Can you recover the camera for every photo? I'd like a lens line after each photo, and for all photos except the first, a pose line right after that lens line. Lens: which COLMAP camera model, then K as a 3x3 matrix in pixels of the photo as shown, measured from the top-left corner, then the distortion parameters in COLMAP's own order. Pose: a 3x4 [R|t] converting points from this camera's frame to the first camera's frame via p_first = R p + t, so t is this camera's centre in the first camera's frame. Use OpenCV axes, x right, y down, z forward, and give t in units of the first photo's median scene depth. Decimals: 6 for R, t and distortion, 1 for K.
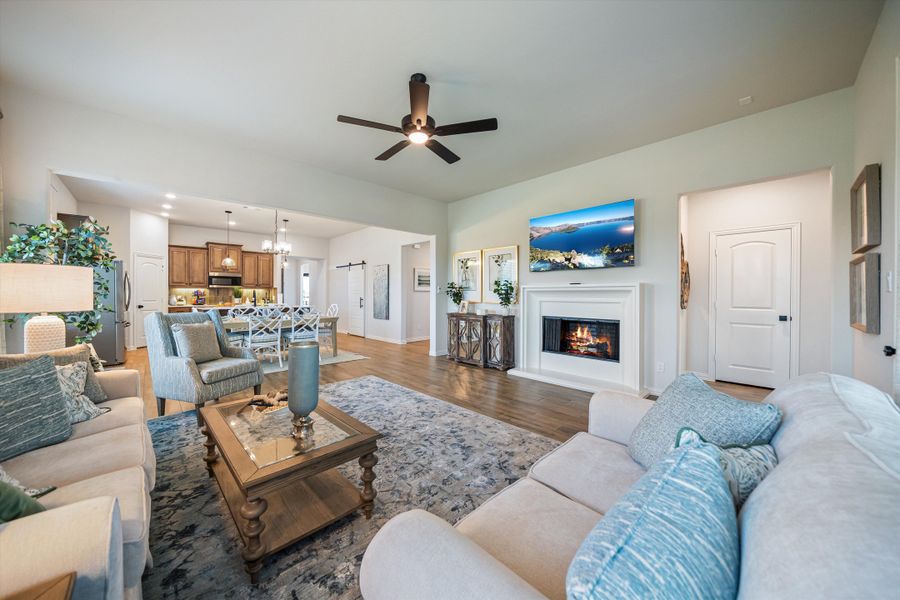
lens RADIAL K [[313.8, 0, 446.0], [0, 313.8, 295.8], [0, 0, 1]] dist [-0.003293, -0.000071]
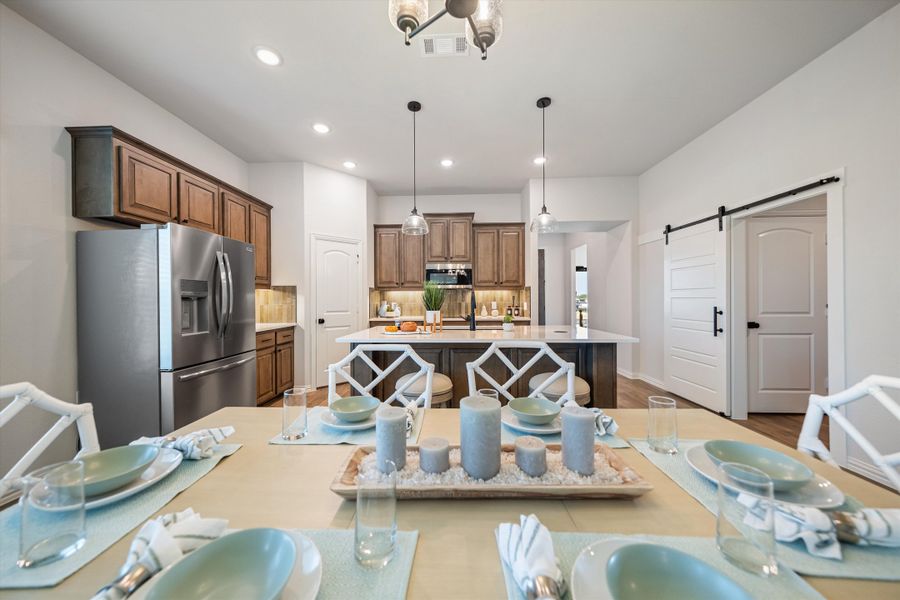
lens RADIAL K [[313.8, 0, 443.6], [0, 313.8, 298.6], [0, 0, 1]] dist [-0.003293, -0.000071]
pose [[0.686722, -0.001693, -0.726918, -0.275544], [0.001972, 0.999998, -0.000467, -0.006979], [0.726918, -0.001113, 0.686724, 0.568718]]
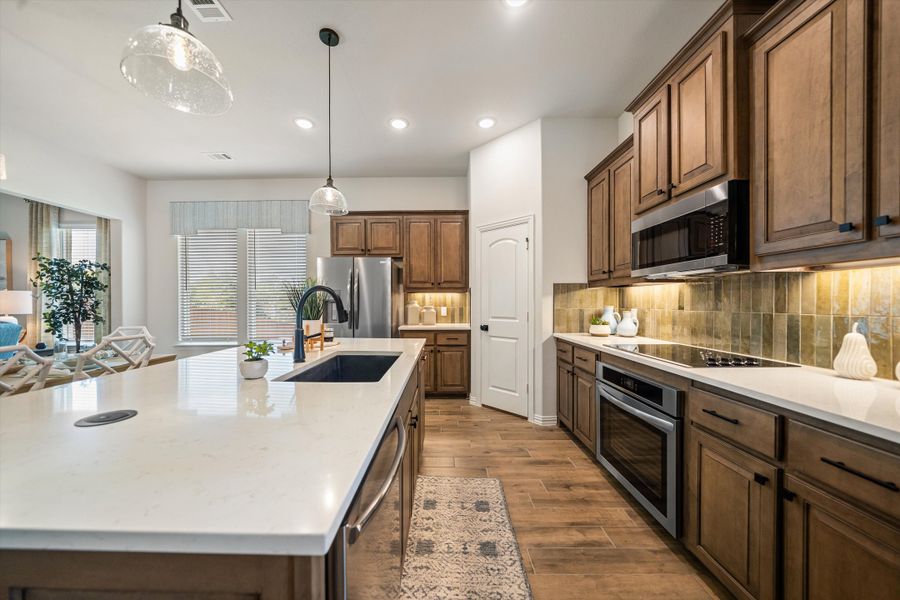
lens RADIAL K [[313.8, 0, 447.1], [0, 313.8, 304.5], [0, 0, 1]] dist [-0.003293, -0.000071]
pose [[-0.704512, 0.000792, -0.709691, -0.424993], [-0.001893, 0.999994, 0.002995, -0.004641], [0.709689, 0.003453, -0.704506, 1.001245]]
